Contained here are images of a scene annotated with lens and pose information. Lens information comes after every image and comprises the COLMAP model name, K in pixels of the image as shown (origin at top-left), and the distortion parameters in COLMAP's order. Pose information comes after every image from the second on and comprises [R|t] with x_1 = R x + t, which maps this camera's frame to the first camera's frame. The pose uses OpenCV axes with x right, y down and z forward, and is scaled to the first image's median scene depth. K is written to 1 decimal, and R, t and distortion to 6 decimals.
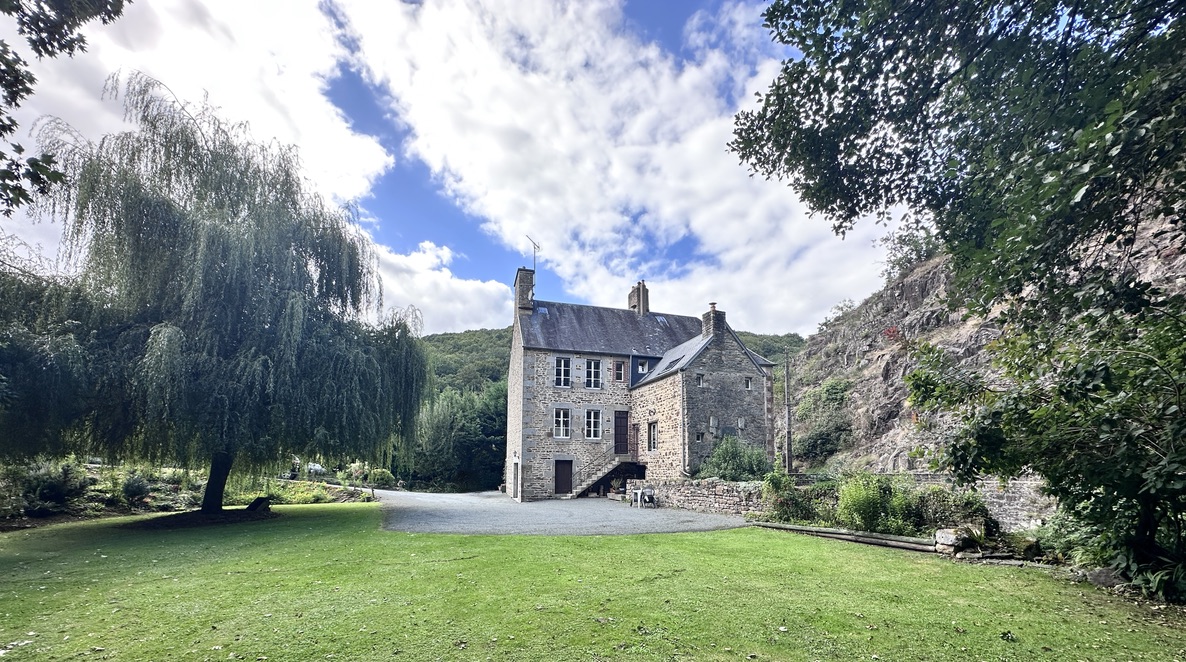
lens RADIAL K [[472.3, 0, 594.5], [0, 472.3, 445.0], [0, 0, 1]] dist [0.000409, 0.000094]
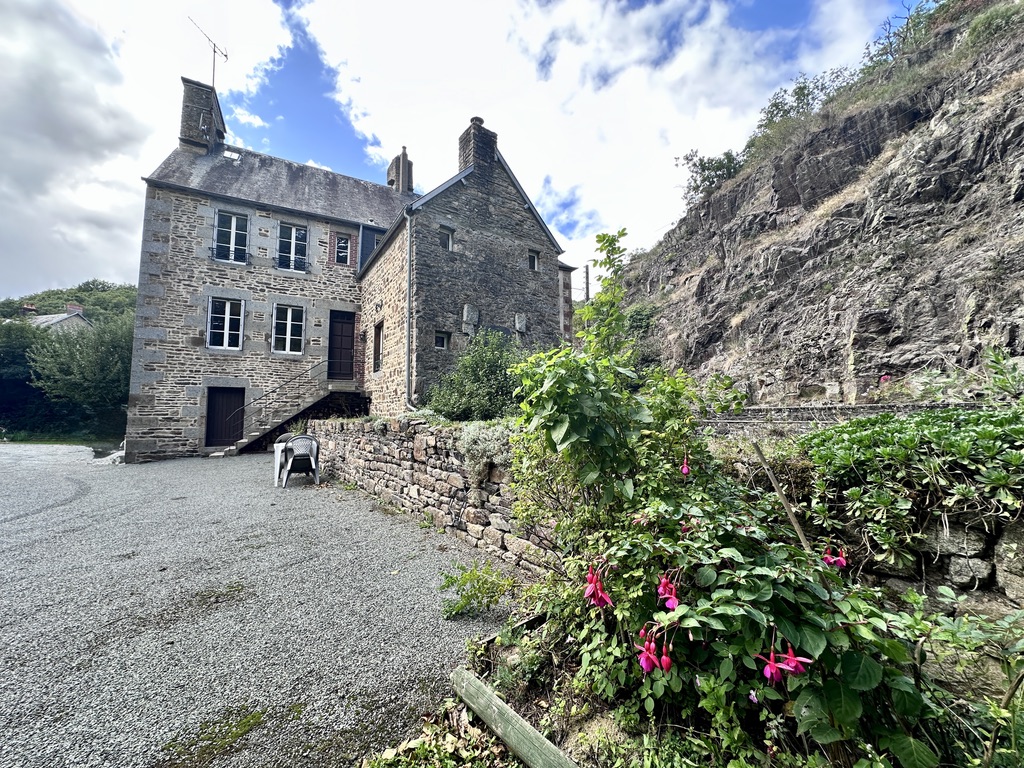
lens RADIAL K [[407.5, 0, 511.7], [0, 407.5, 384.5], [0, 0, 1]] dist [-0.004069, 0.000727]
pose [[0.976398, 0.015184, 0.215445, 0.164838], [-0.010699, 0.999701, -0.021970, 0.035363], [-0.215714, 0.019147, 0.976269, 0.438365]]
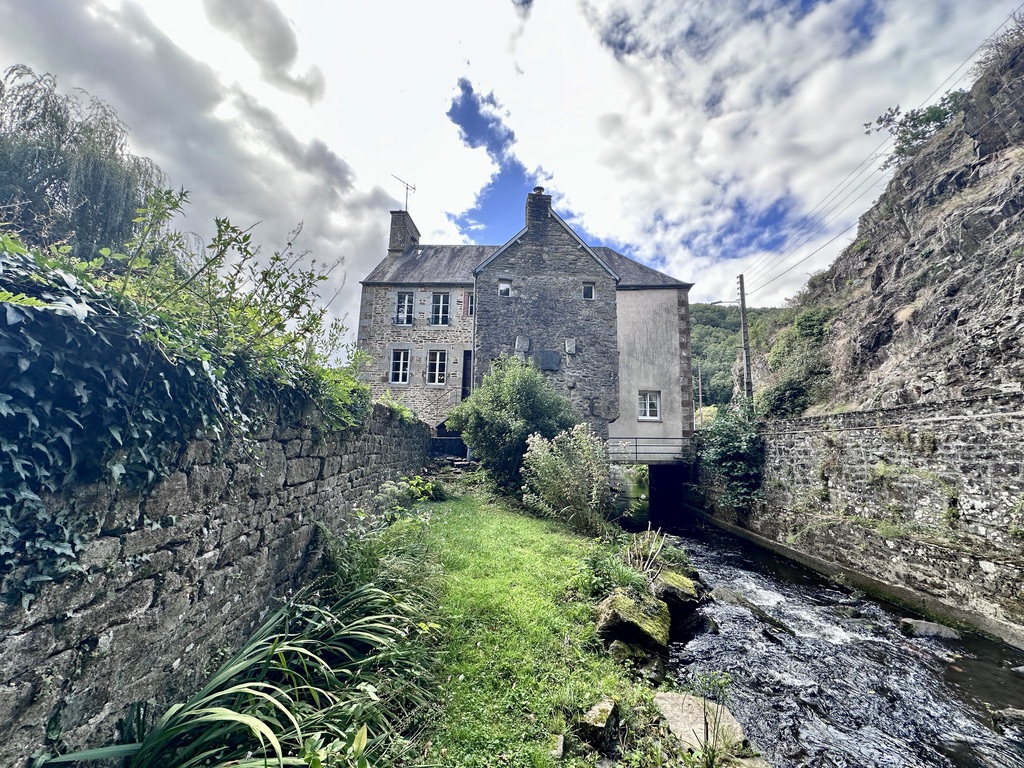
lens RADIAL K [[407.5, 0, 513.6], [0, 407.5, 386.0], [0, 0, 1]] dist [-0.004069, 0.000727]
pose [[0.951038, -0.022791, -0.308234, 0.352066], [-0.006144, 0.995686, -0.092581, 0.056292], [0.309014, 0.089941, 0.946795, 0.363556]]
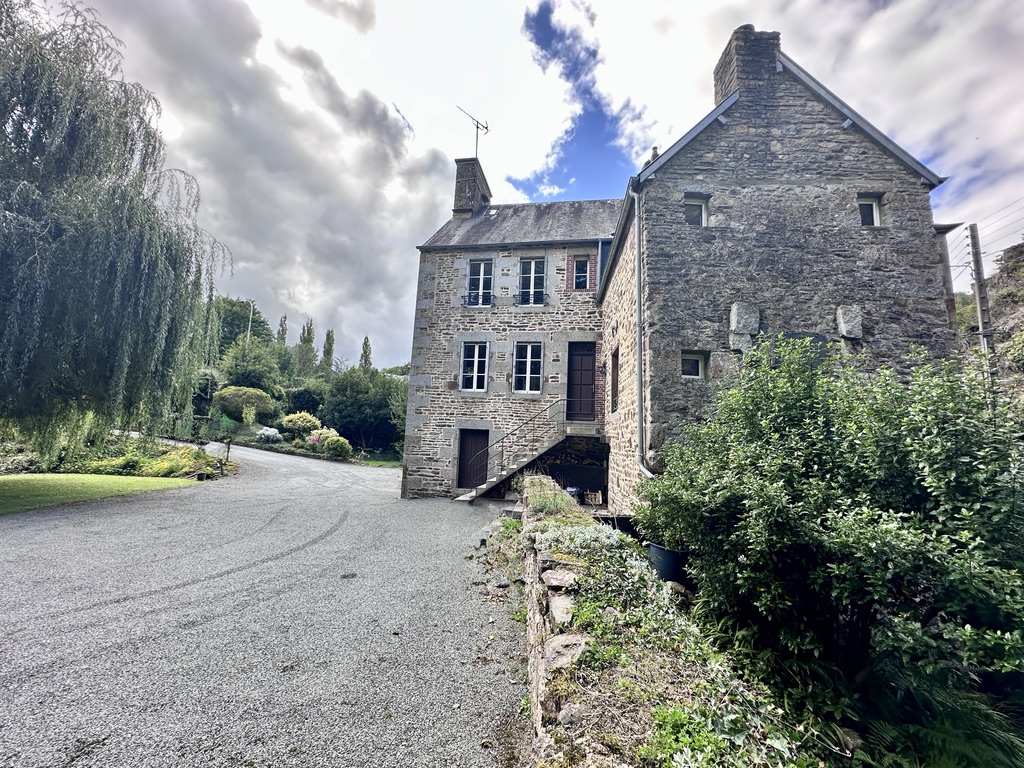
lens RADIAL K [[407.5, 0, 513.0], [0, 407.5, 385.1], [0, 0, 1]] dist [-0.004069, 0.000727]
pose [[0.906126, -0.022662, -0.422400, 0.186983], [-0.017343, 0.995734, -0.090625, 0.022089], [0.422652, 0.089443, 0.901868, 0.561443]]
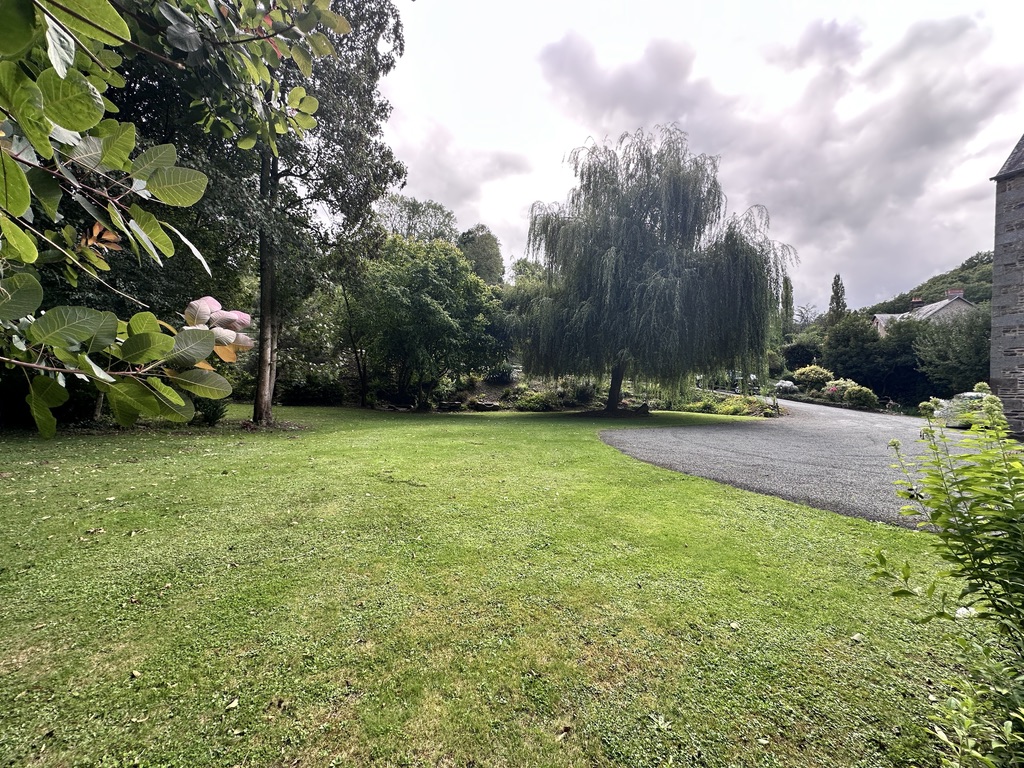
lens RADIAL K [[407.5, 0, 510.4], [0, 407.5, 385.0], [0, 0, 1]] dist [-0.004069, 0.000727]
pose [[0.121143, 0.001013, -0.992635, 0.273716], [0.033386, 0.999430, 0.005094, 0.026438], [0.992073, -0.033757, 0.121040, 0.320980]]
